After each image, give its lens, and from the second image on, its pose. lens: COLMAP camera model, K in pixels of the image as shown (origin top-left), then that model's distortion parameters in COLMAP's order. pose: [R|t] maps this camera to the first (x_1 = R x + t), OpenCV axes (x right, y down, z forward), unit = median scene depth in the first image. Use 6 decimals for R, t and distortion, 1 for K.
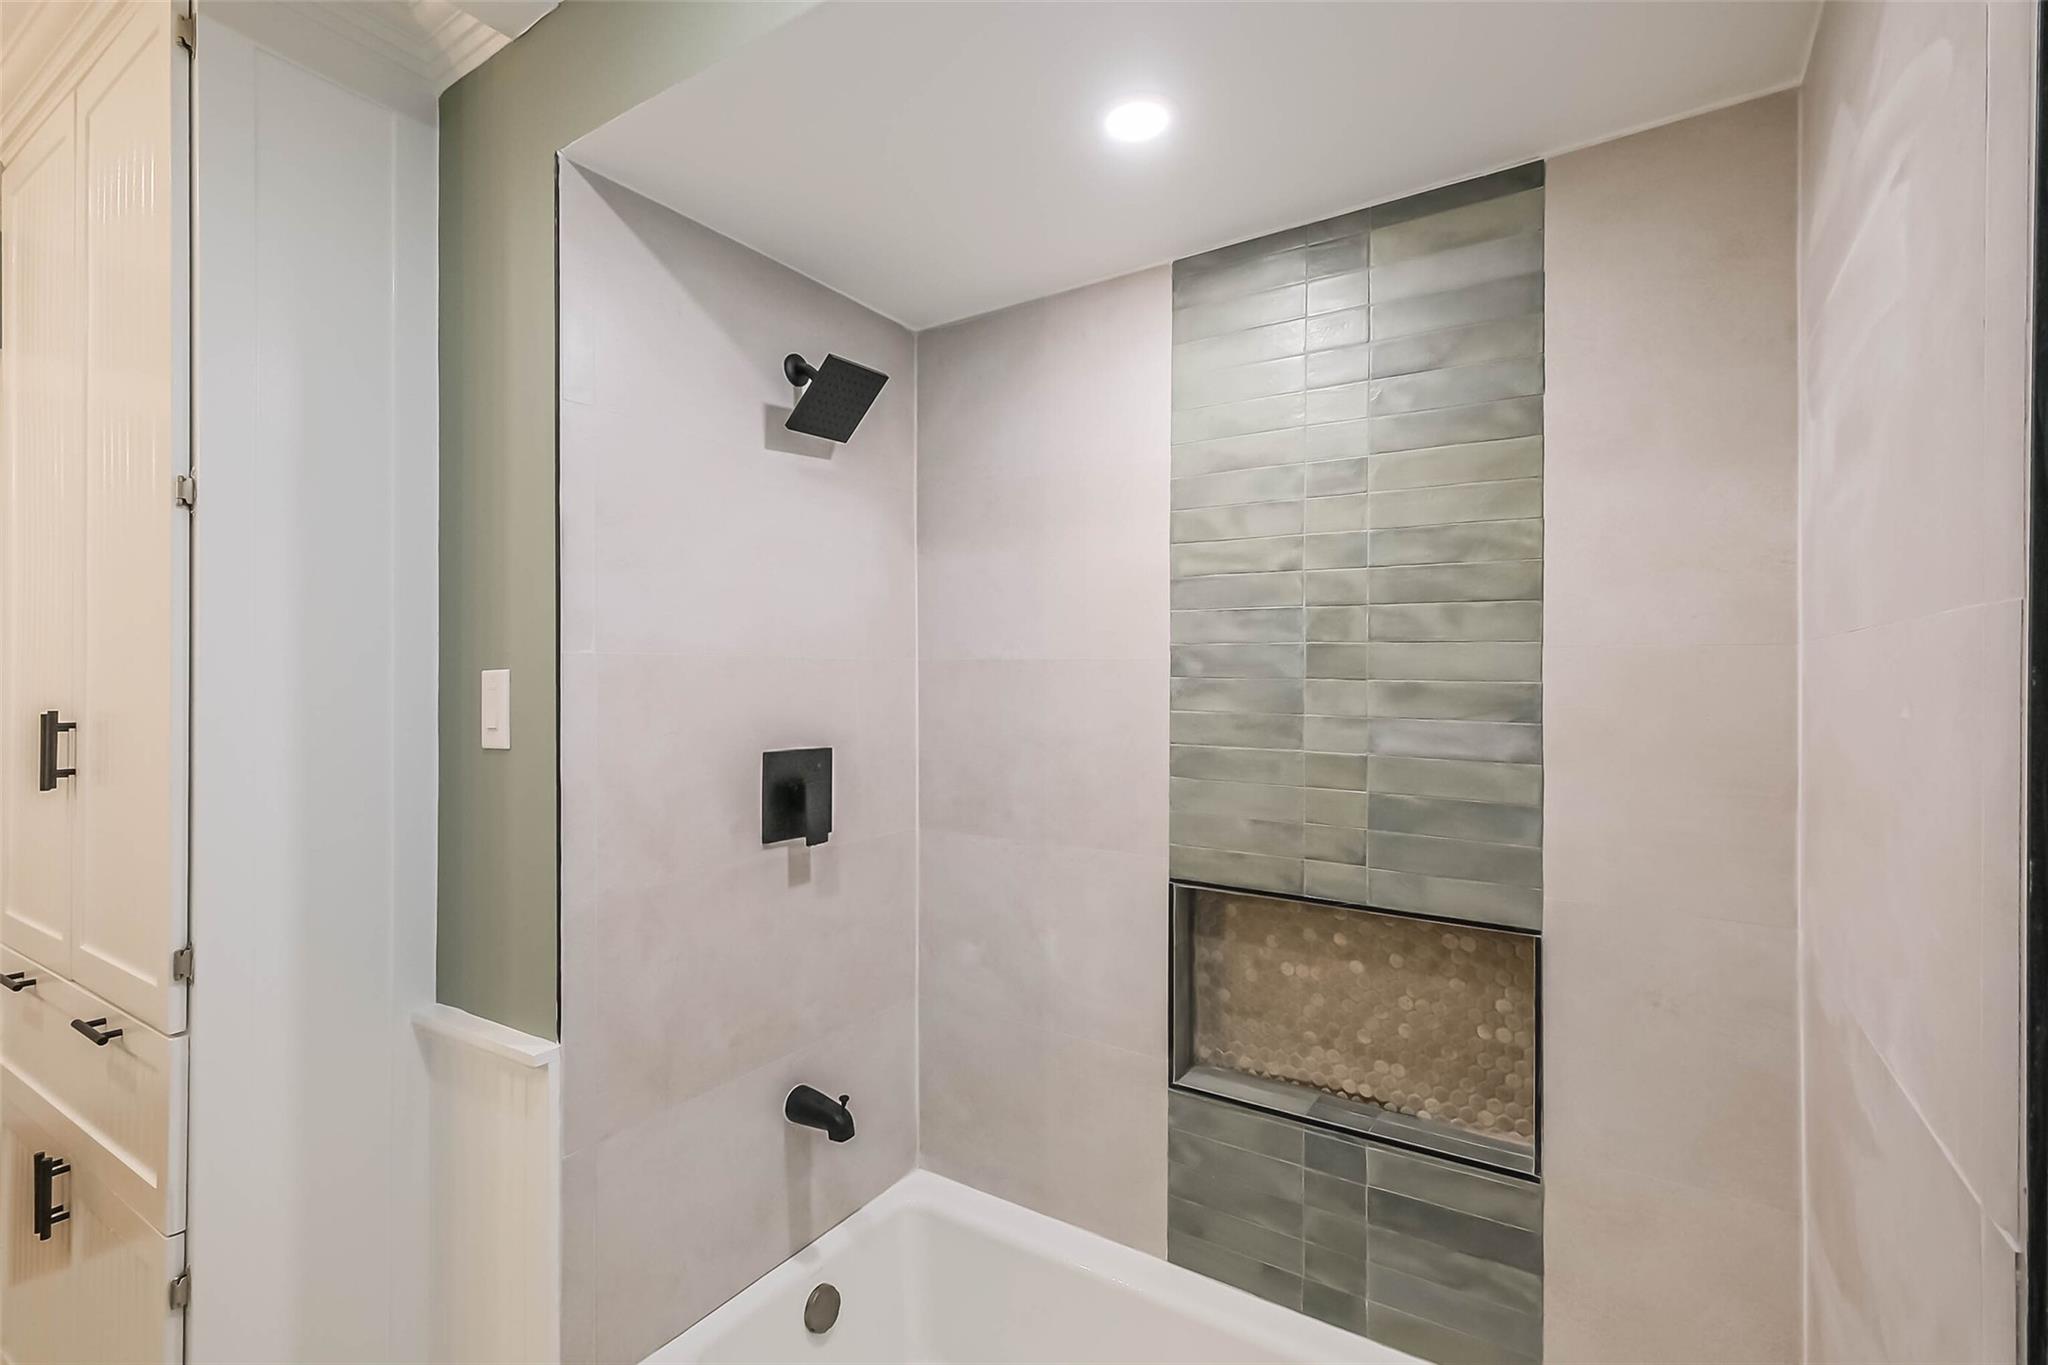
lens RADIAL K [[921.3, 0, 1026.1], [0, 921.3, 678.8], [0, 0, 1]] dist [0.000883, 0.004129]
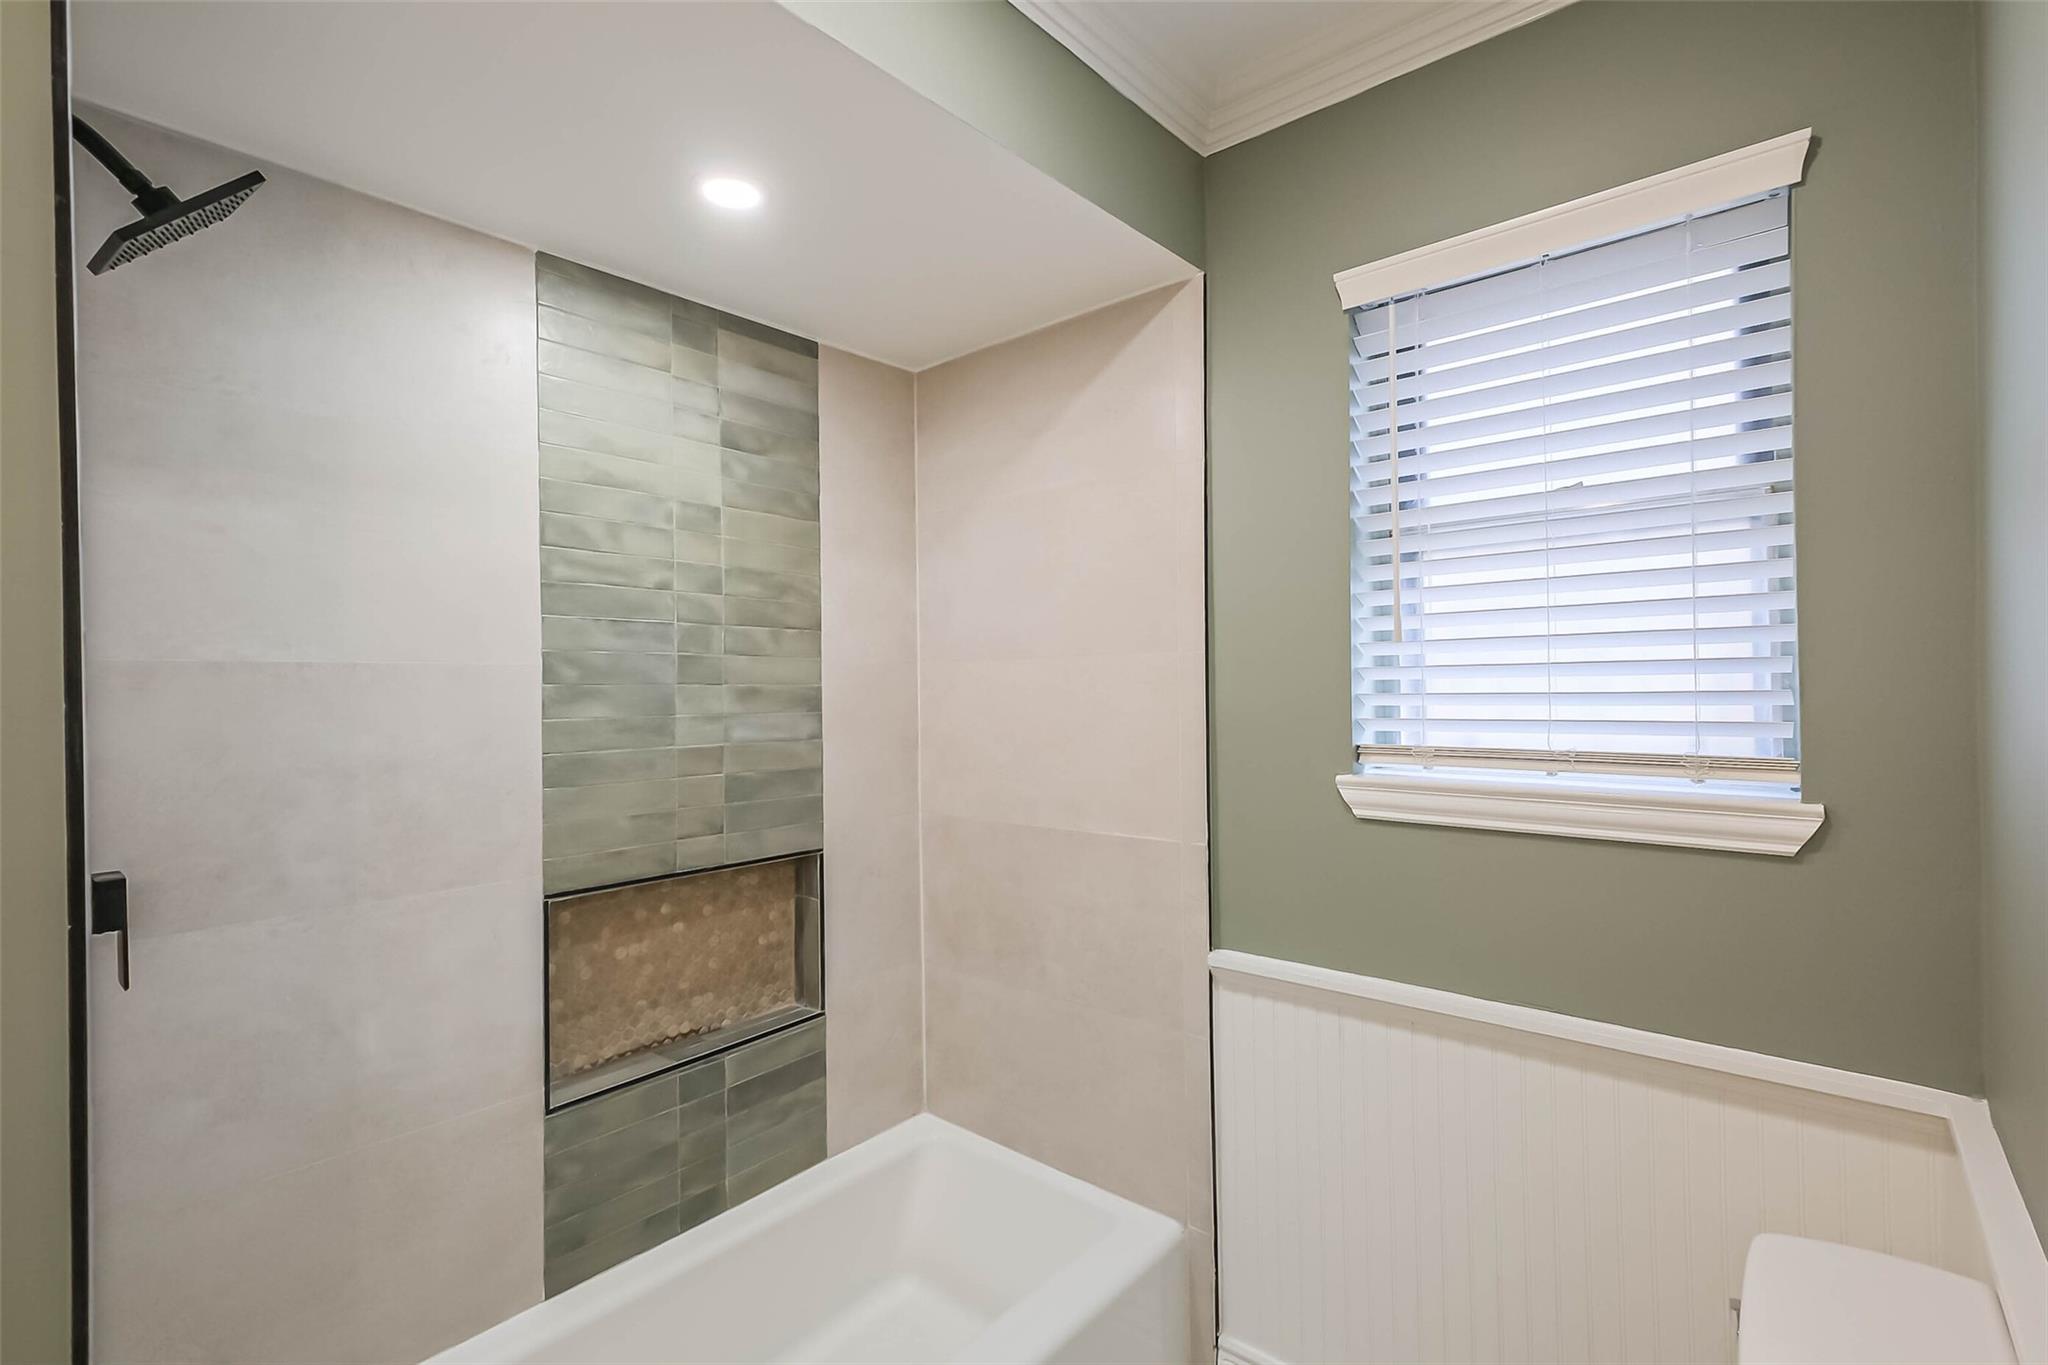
lens RADIAL K [[921.3, 0, 1042.0], [0, 921.3, 683.5], [0, 0, 1]] dist [0.000883, 0.004129]
pose [[0.111320, -0.004160, 0.993776, -0.800981], [0.016572, 0.999860, 0.002329, 0.003729], [-0.993646, 0.016209, 0.111374, 0.413055]]
